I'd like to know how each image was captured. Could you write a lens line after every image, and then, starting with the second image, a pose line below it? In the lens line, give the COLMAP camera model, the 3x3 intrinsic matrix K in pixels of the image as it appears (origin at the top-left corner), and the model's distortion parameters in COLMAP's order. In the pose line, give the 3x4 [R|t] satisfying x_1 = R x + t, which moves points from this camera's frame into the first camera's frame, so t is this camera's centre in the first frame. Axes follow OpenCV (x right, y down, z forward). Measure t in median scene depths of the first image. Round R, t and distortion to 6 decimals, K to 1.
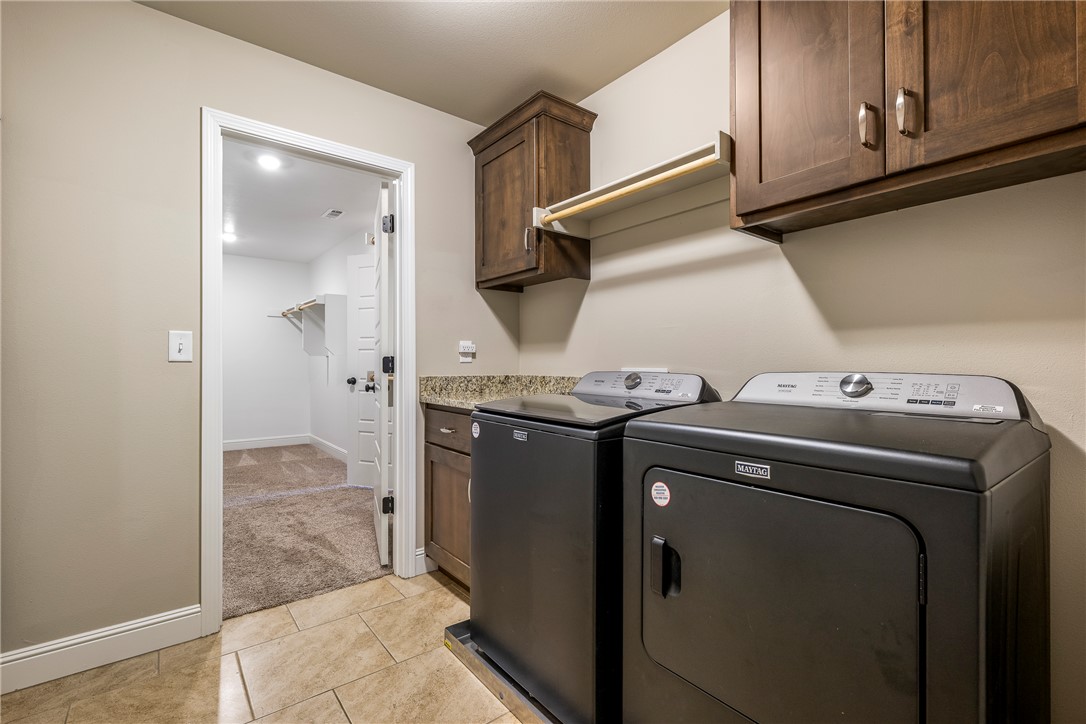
lens RADIAL K [[507.9, 0, 548.1], [0, 507.9, 359.9], [0, 0, 1]] dist [-0.004949, -0.000339]
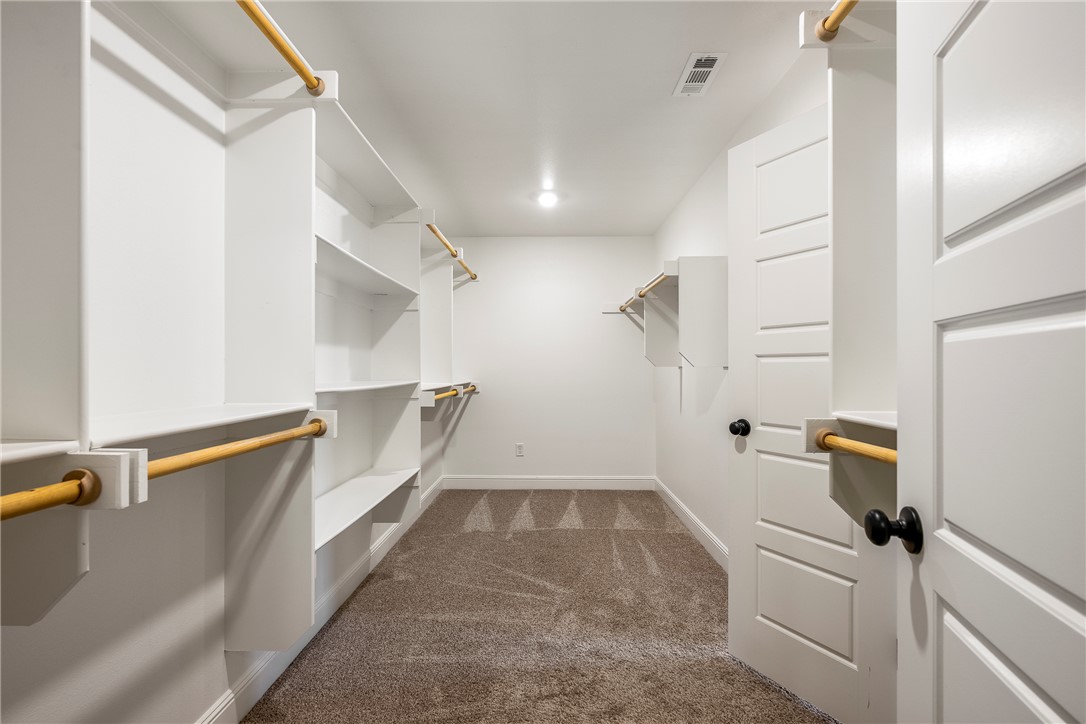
lens RADIAL K [[507.9, 0, 545.3], [0, 507.9, 365.2], [0, 0, 1]] dist [-0.004949, -0.000339]
pose [[0.791251, -0.001511, -0.611489, -0.199098], [-0.000722, 0.999994, -0.003405, -0.008786], [0.611491, 0.003136, 0.791245, 0.434120]]
